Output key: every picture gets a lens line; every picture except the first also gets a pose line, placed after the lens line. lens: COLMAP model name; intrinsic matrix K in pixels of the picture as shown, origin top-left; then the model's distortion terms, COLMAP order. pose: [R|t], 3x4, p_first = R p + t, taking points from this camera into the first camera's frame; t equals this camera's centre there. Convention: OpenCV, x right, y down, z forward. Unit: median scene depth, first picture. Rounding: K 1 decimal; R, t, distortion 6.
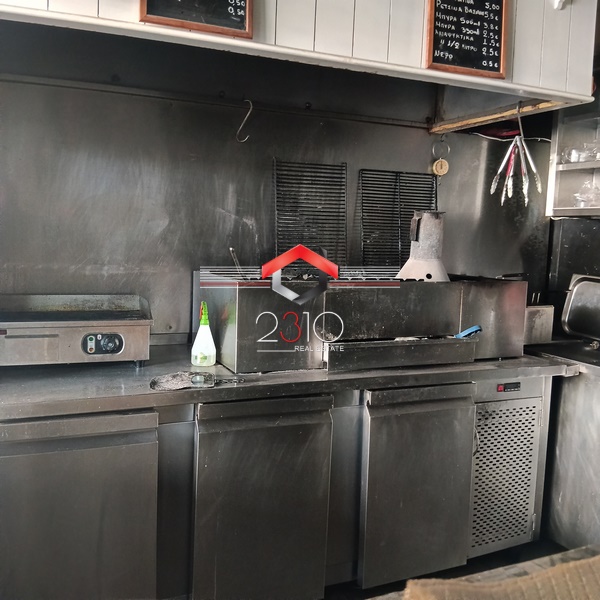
lens RADIAL K [[627.0, 0, 300.6], [0, 627.0, 300.1], [0, 0, 1]] dist [0.003195, 0.000000]
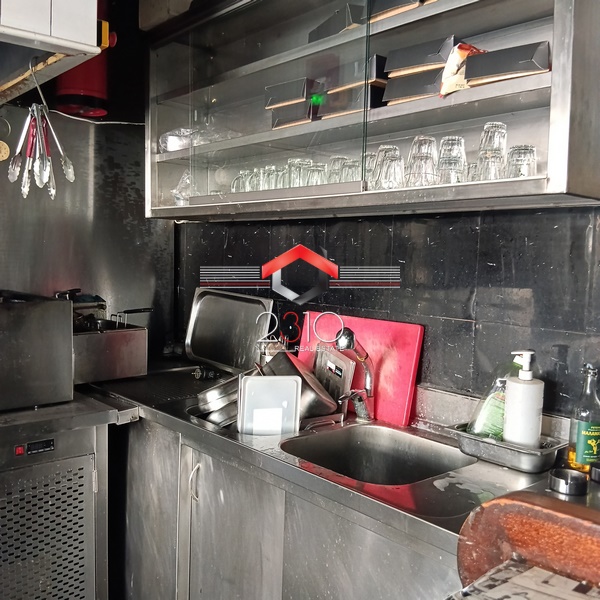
lens RADIAL K [[627.0, 0, 299.0], [0, 627.0, 300.7], [0, 0, 1]] dist [0.003195, 0.000000]
pose [[0.947186, -0.032168, 0.319067, 0.334284], [0.038626, 0.999157, -0.013930, -0.007388], [-0.318349, 0.025518, 0.947630, 0.180024]]
